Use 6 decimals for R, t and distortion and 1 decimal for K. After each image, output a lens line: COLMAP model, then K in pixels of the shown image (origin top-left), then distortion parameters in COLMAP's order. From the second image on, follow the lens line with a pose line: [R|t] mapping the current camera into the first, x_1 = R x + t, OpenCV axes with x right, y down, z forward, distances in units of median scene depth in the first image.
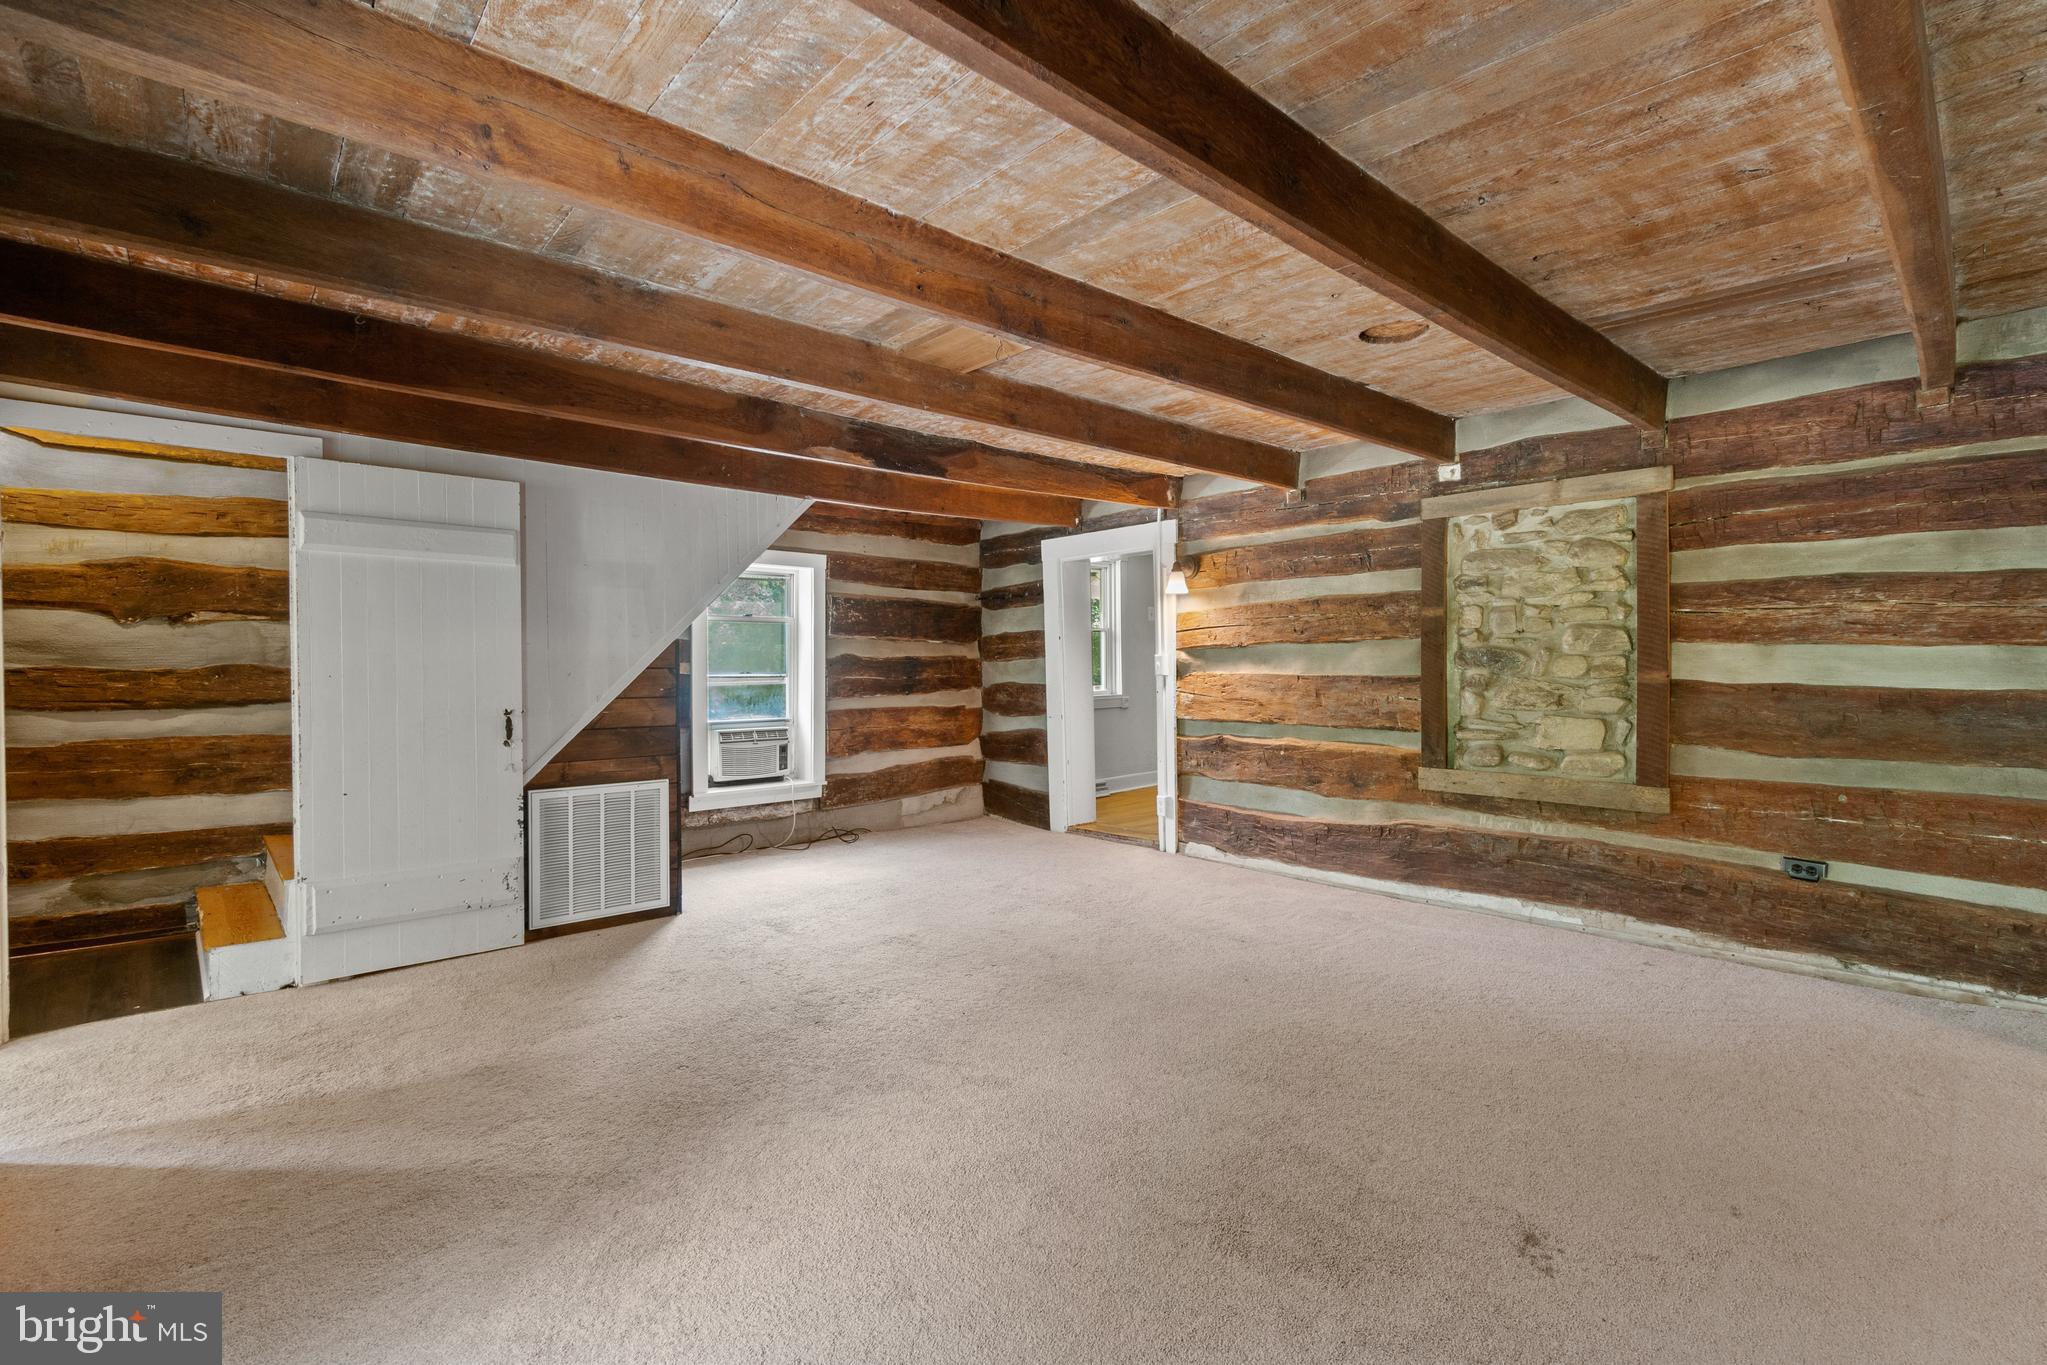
lens RADIAL K [[883.1, 0, 1033.1], [0, 883.1, 676.2], [0, 0, 1]] dist [-0.009450, 0.001473]
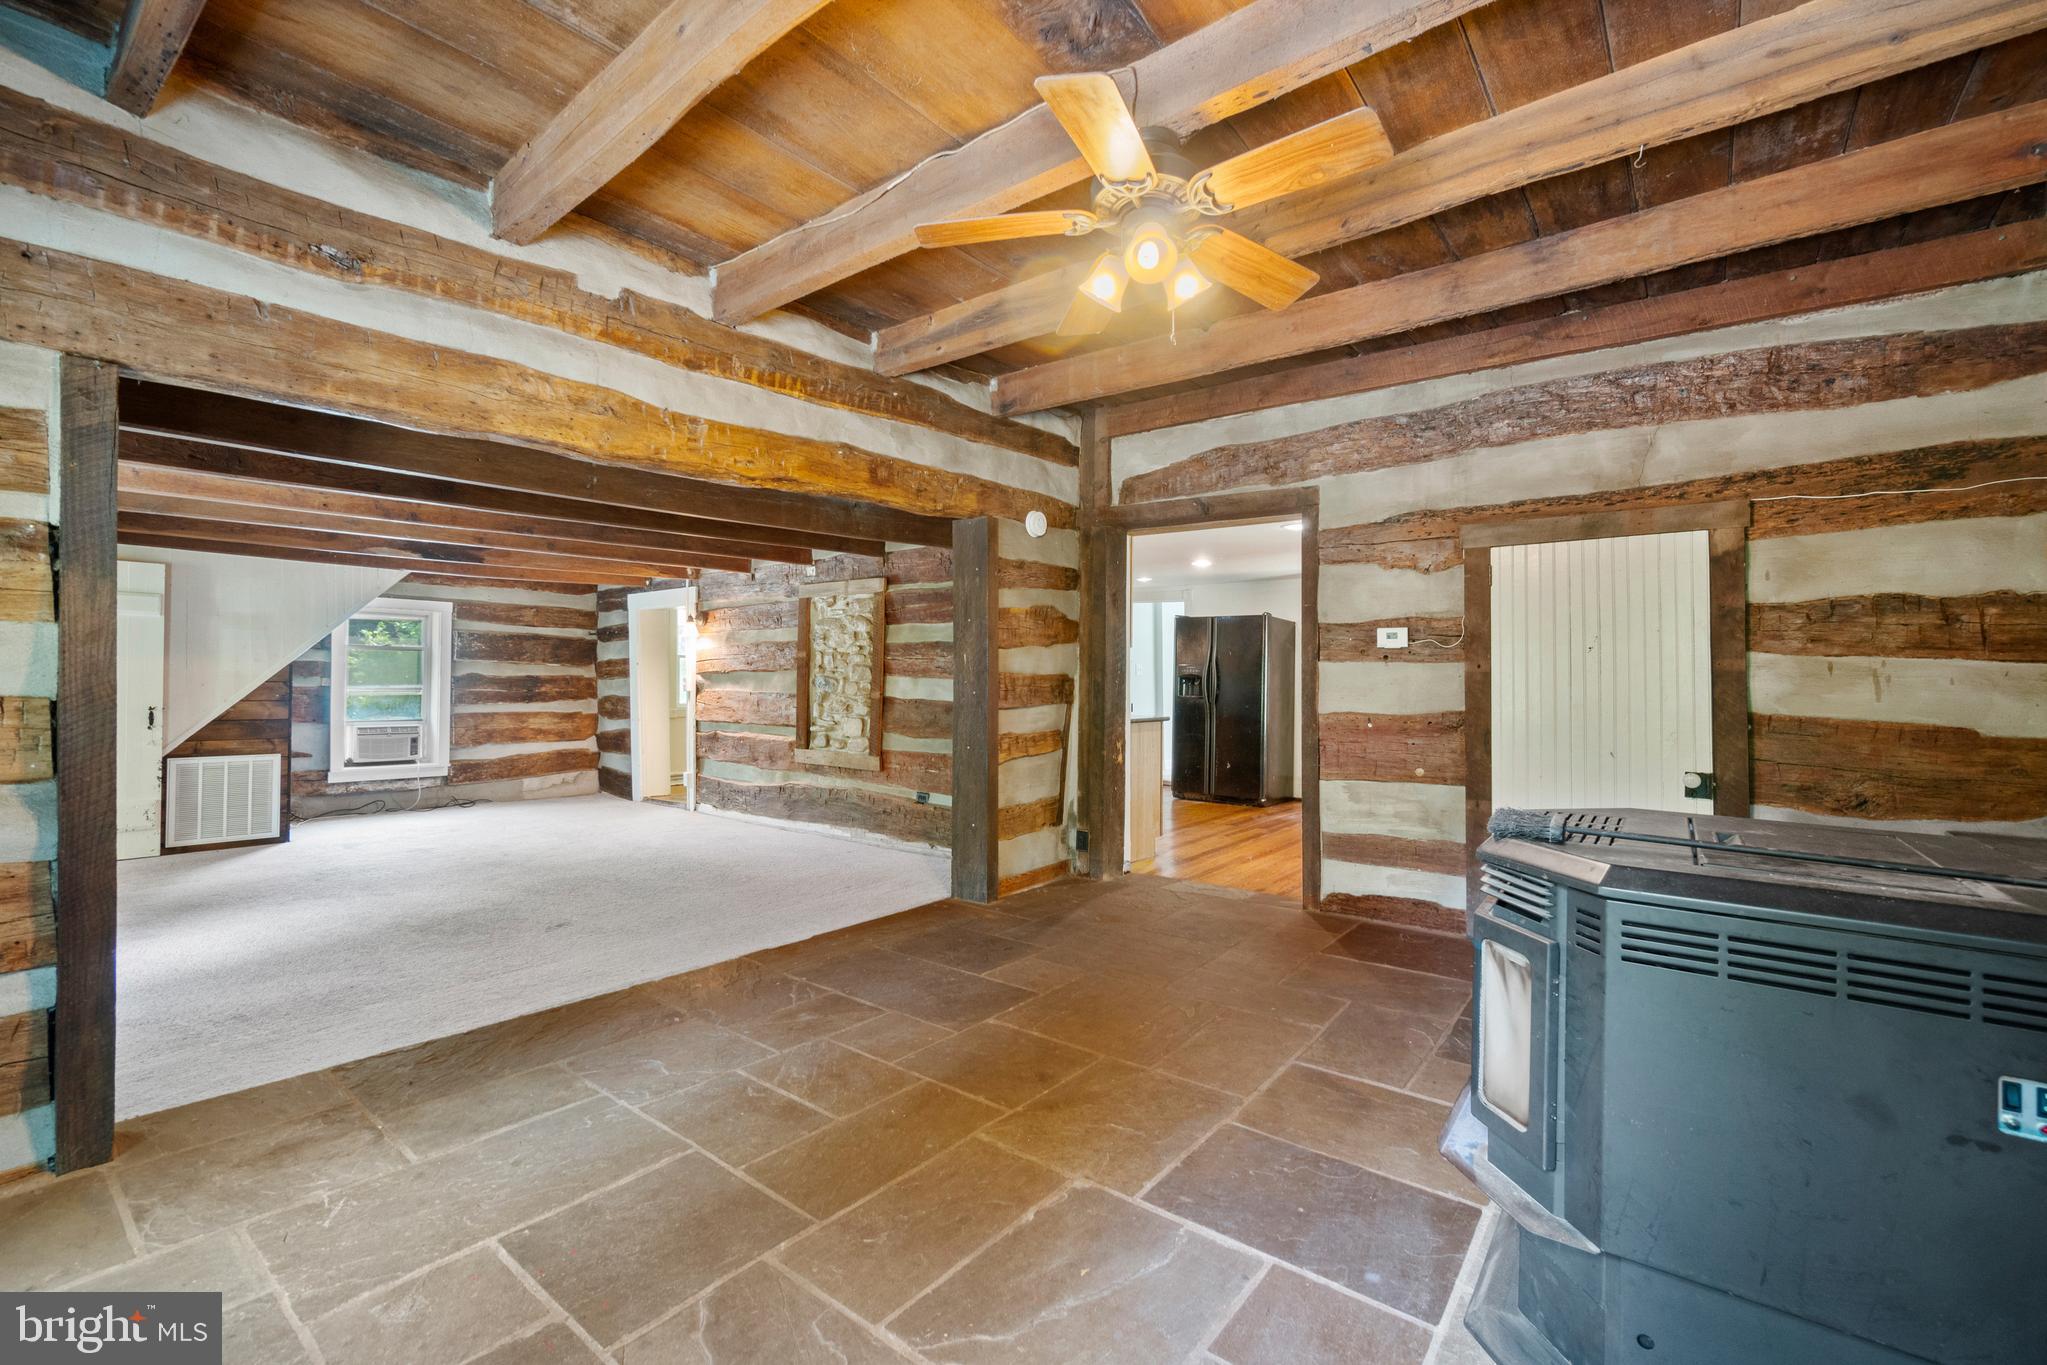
lens RADIAL K [[883.1, 0, 1057.1], [0, 883.1, 677.0], [0, 0, 1]] dist [-0.009450, 0.001473]
pose [[0.988239, 0.014757, 0.152205, 0.537404], [-0.011974, 0.999744, -0.019181, -0.003658], [-0.152449, 0.017133, 0.988163, -0.561908]]
